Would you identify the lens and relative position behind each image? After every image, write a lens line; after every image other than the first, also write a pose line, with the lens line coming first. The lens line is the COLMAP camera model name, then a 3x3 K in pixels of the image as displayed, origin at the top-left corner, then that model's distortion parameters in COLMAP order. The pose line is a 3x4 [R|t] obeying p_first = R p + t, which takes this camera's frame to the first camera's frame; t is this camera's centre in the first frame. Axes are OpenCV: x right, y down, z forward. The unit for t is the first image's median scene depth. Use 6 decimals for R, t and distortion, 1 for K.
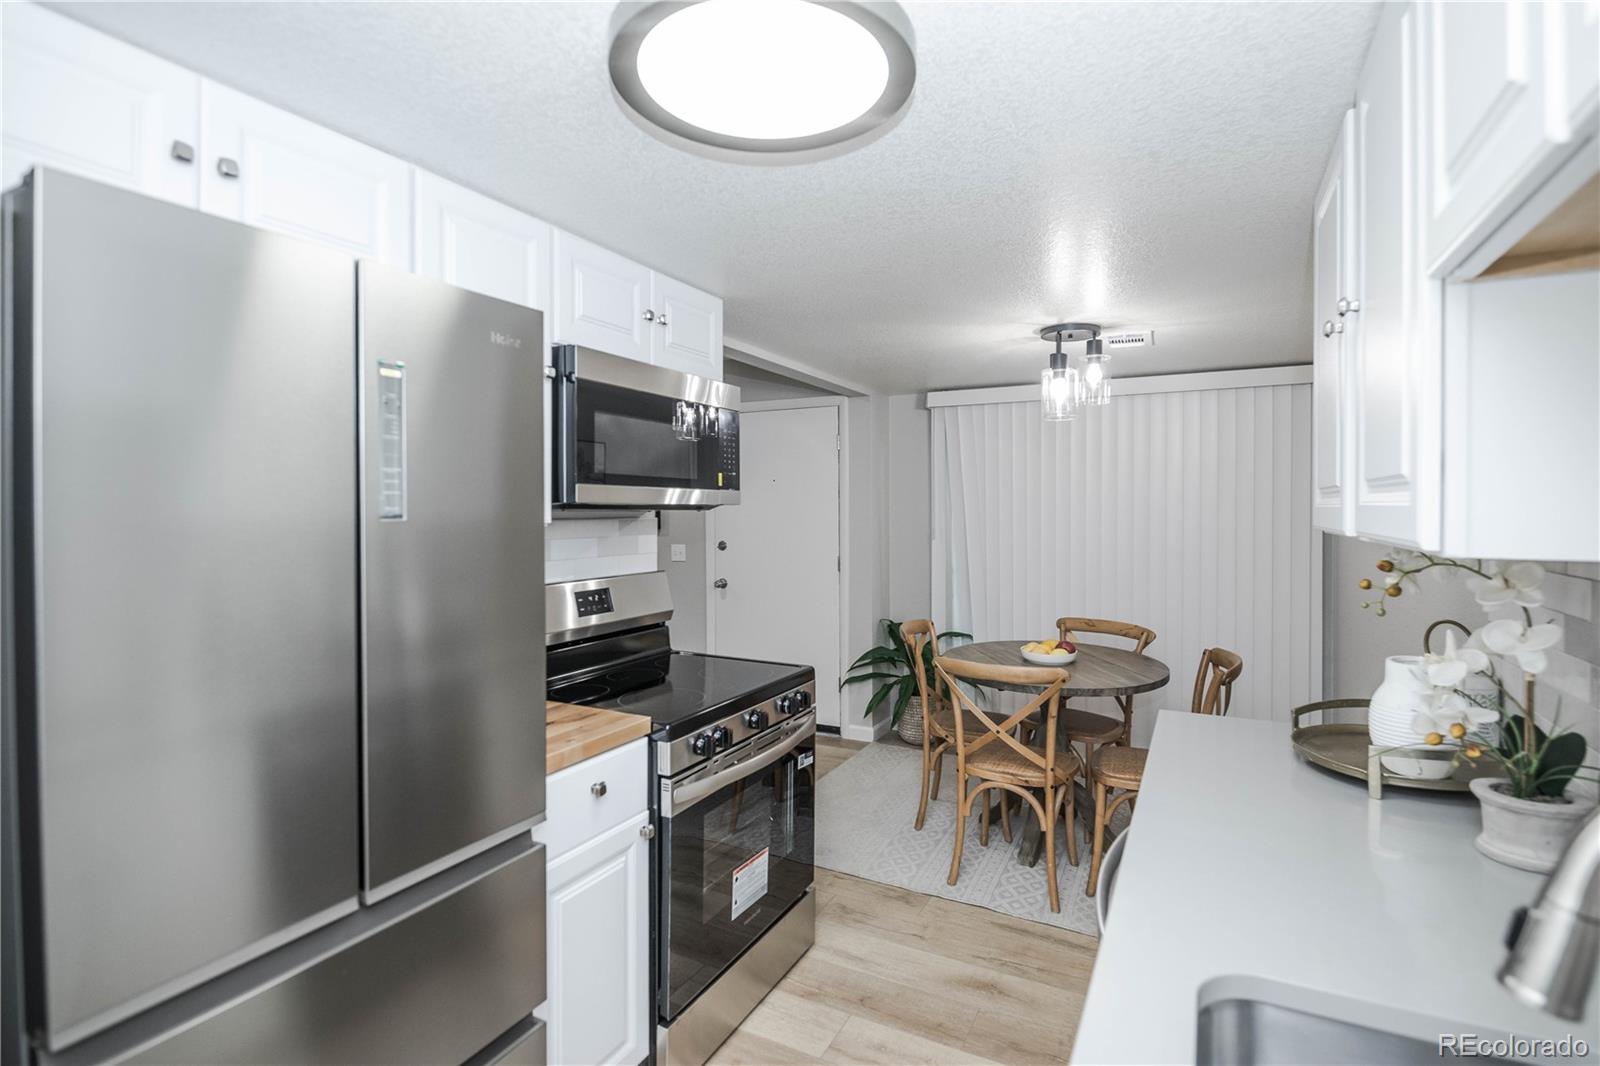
lens RADIAL K [[766.7, 0, 845.6], [0, 766.7, 533.7], [0, 0, 1]] dist [0.006463, -0.007567]
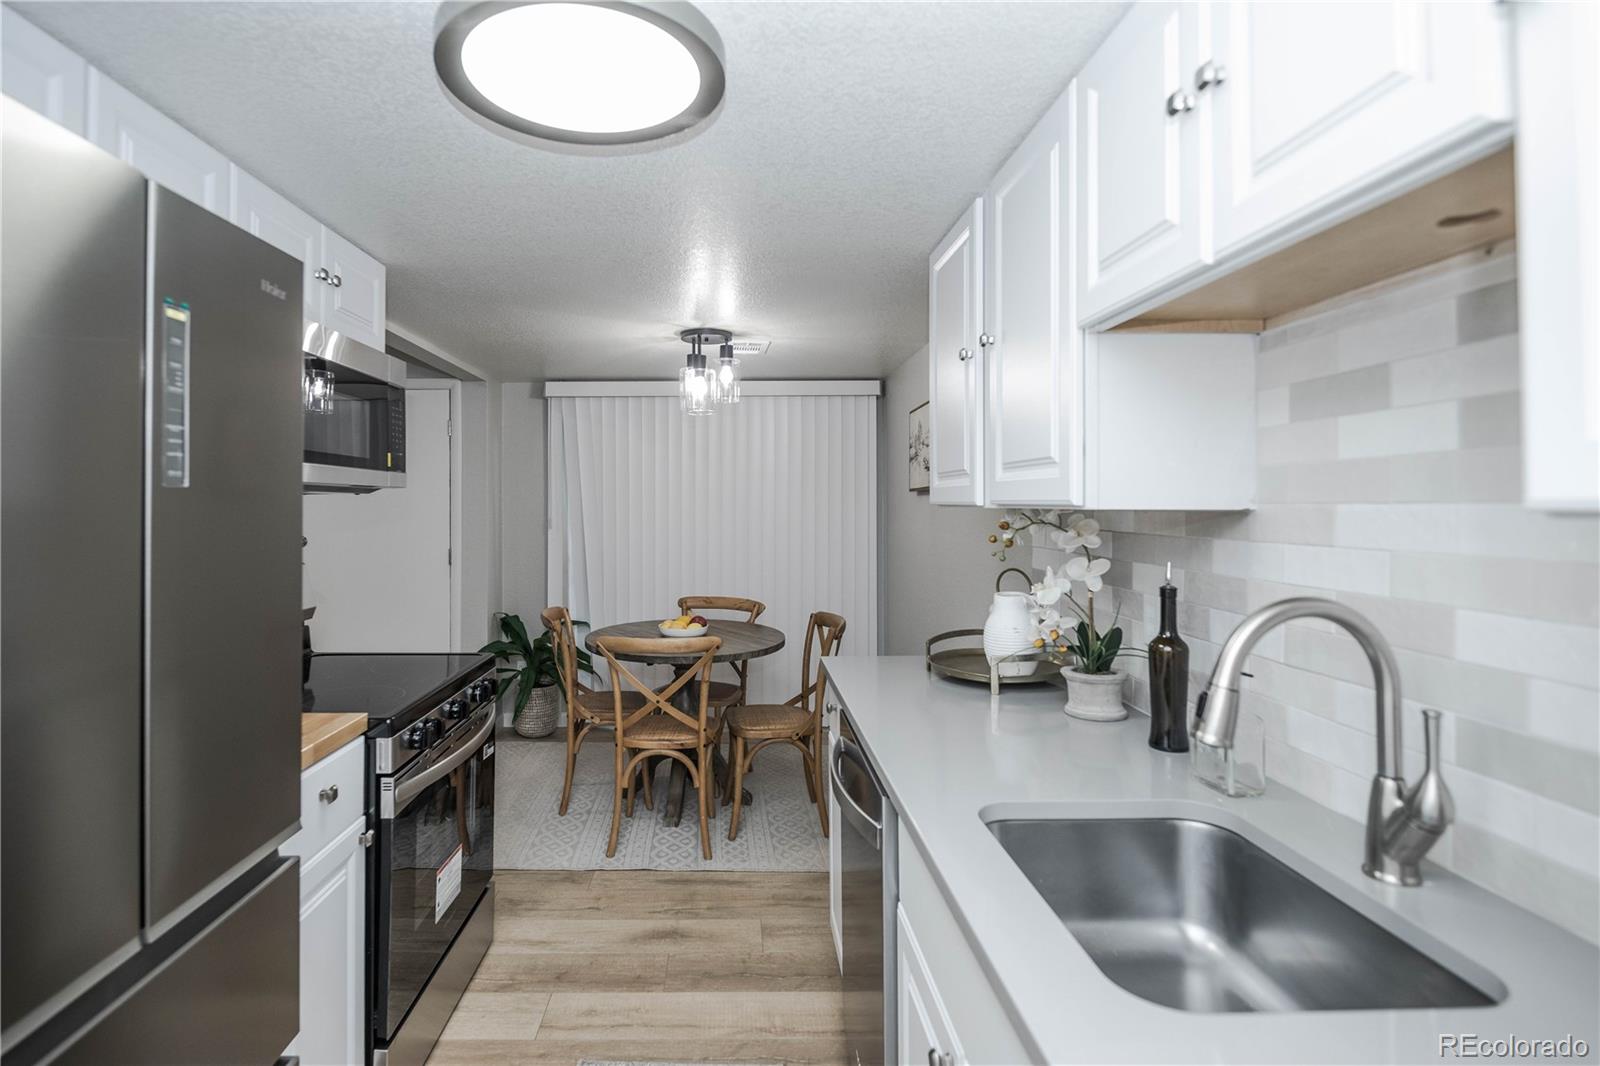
lens RADIAL K [[766.7, 0, 755.4], [0, 766.7, 522.5], [0, 0, 1]] dist [0.006463, -0.007567]
pose [[0.890266, -0.016247, 0.455151, -0.189170], [0.021145, 0.999760, -0.005673, 0.018997], [-0.454950, 0.014674, 0.890396, -0.025383]]
